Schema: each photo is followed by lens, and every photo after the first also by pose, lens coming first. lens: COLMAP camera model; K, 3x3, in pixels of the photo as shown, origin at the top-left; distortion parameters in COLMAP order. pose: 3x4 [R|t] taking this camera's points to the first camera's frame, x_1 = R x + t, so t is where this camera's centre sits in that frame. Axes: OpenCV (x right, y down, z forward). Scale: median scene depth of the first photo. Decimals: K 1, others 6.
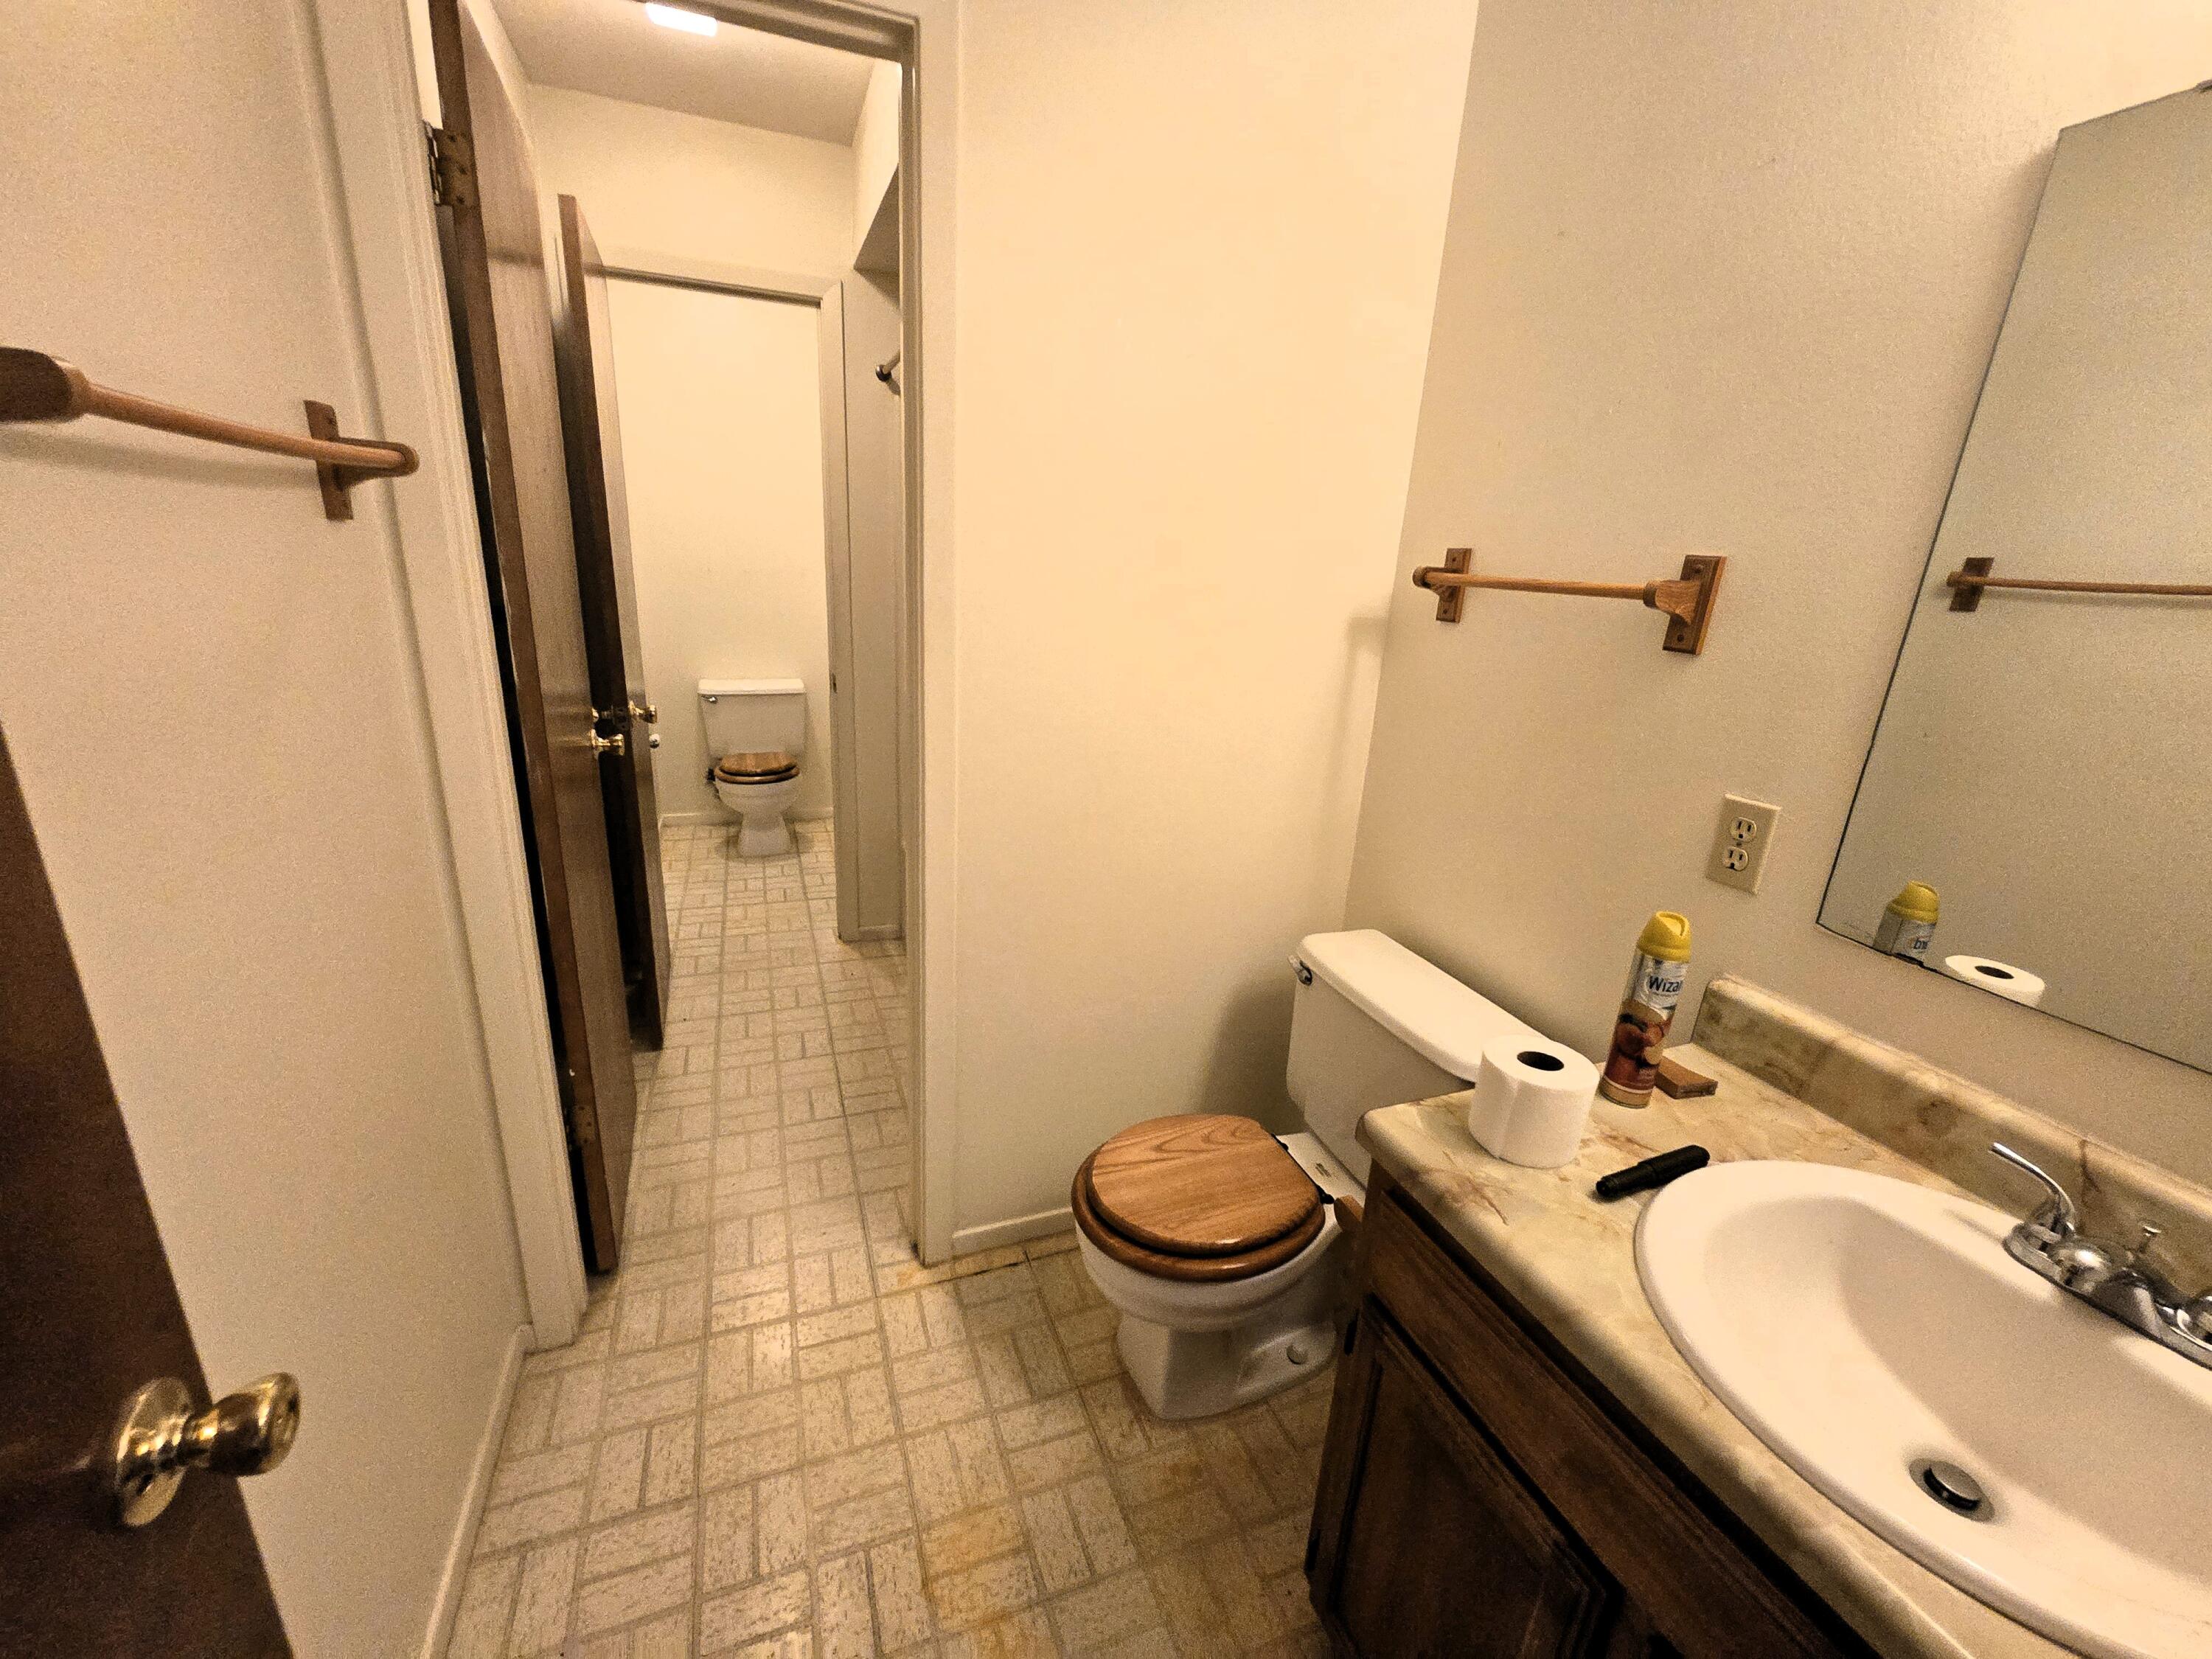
lens RADIAL K [[893.1, 0, 1109.3], [0, 893.1, 833.5], [0, 0, 1]] dist [-0.001510, -0.000171]
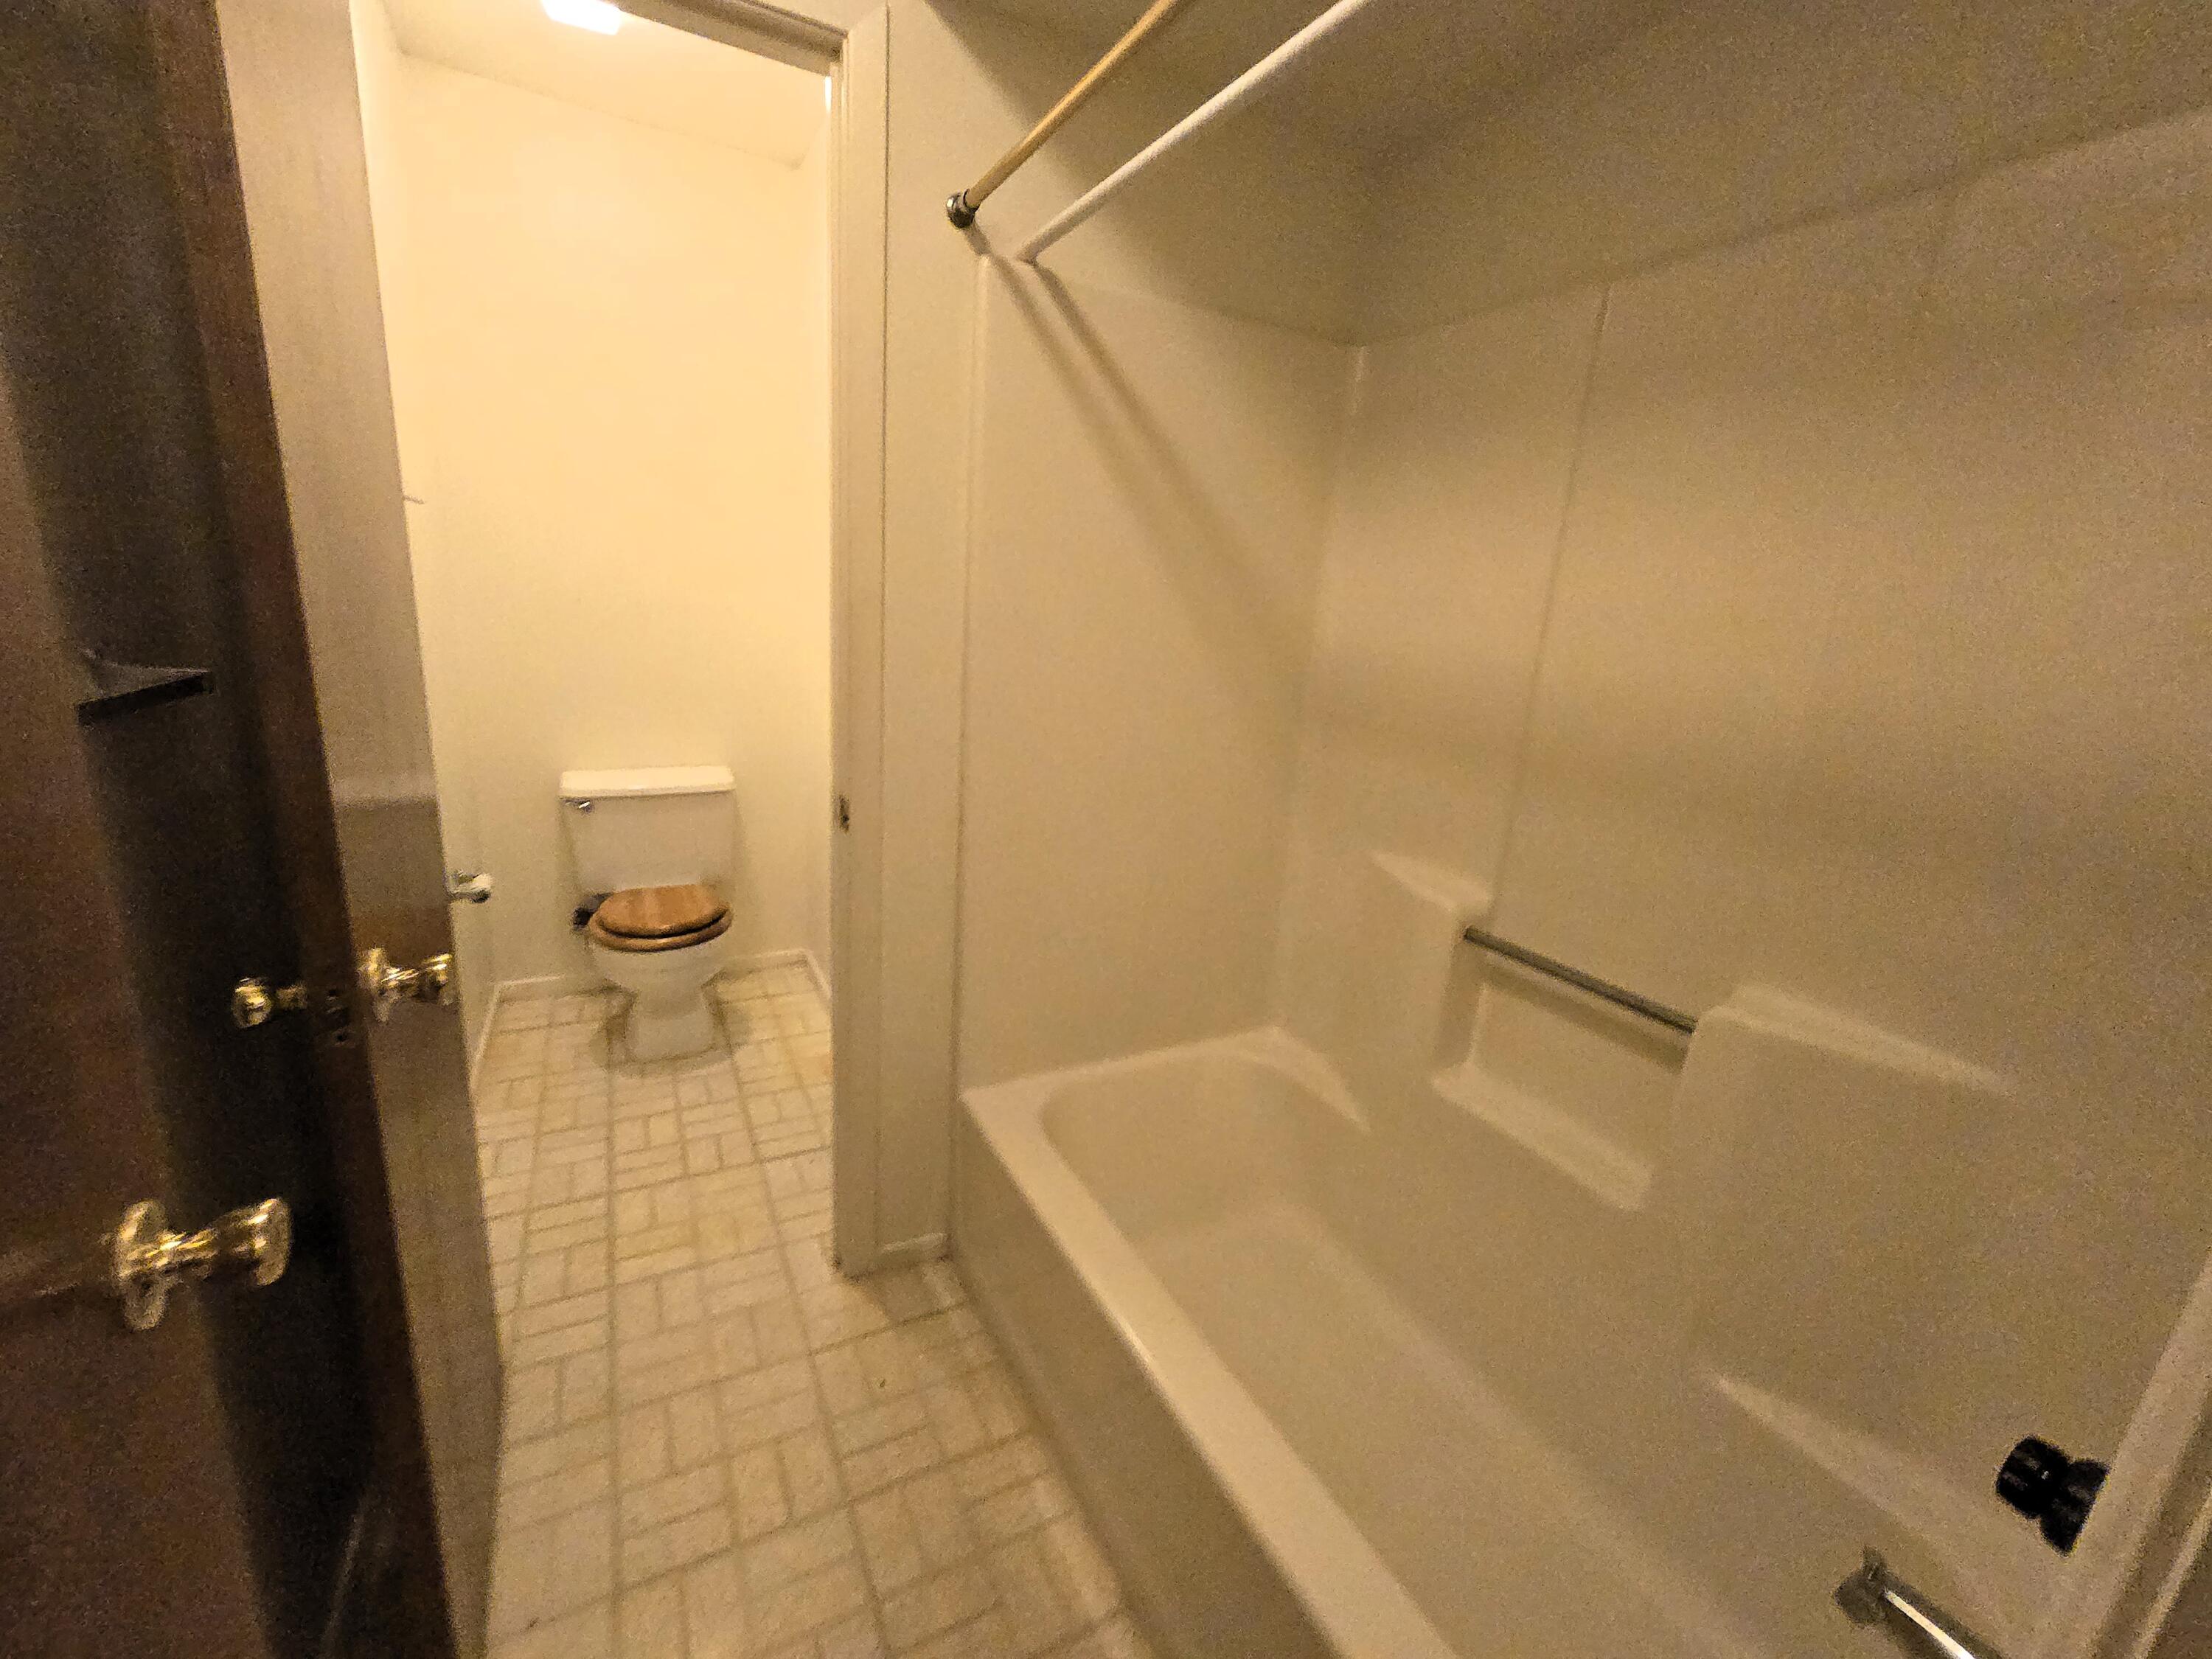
lens RADIAL K [[893.1, 0, 1096.2], [0, 893.1, 827.3], [0, 0, 1]] dist [-0.001510, -0.000171]
pose [[0.993257, -0.019678, 0.114253, -0.170532], [0.024977, 0.998669, -0.045135, -0.103579], [-0.113213, 0.047685, 0.992426, 0.361392]]
